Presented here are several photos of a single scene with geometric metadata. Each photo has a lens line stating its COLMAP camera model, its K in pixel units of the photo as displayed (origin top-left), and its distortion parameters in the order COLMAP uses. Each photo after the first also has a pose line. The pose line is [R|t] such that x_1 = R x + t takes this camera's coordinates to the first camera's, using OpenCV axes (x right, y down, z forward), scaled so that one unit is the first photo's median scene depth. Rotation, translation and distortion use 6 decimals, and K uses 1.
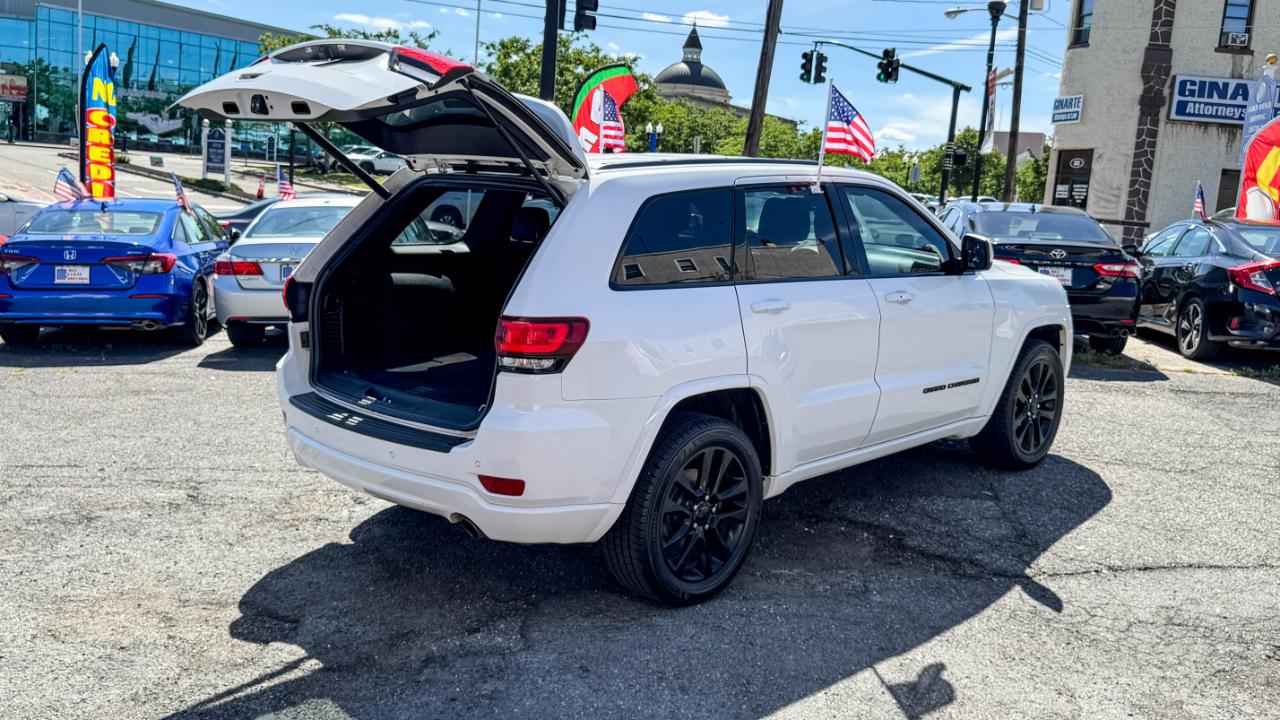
lens RADIAL K [[1147.0, 0, 642.7], [0, 1147.0, 368.9], [0, 0, 1]] dist [0.014798, -0.030371]
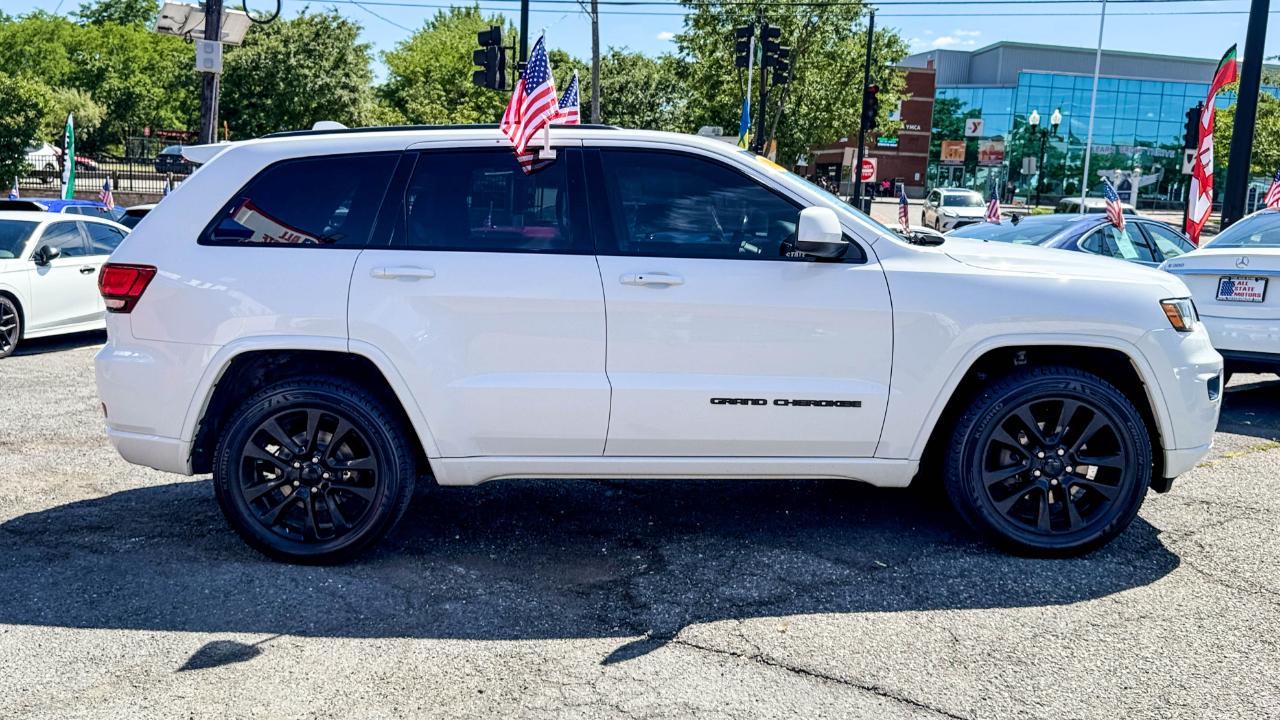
lens RADIAL K [[1210.8, 0, 640.0], [0, 1210.8, 354.0], [0, 0, 1]] dist [0.012976, 0.000000]
pose [[0.664231, 0.054770, -0.745518, 0.760541], [-0.109376, 0.993700, -0.024448, 0.011921], [0.739482, 0.097781, 0.666037, 0.362116]]
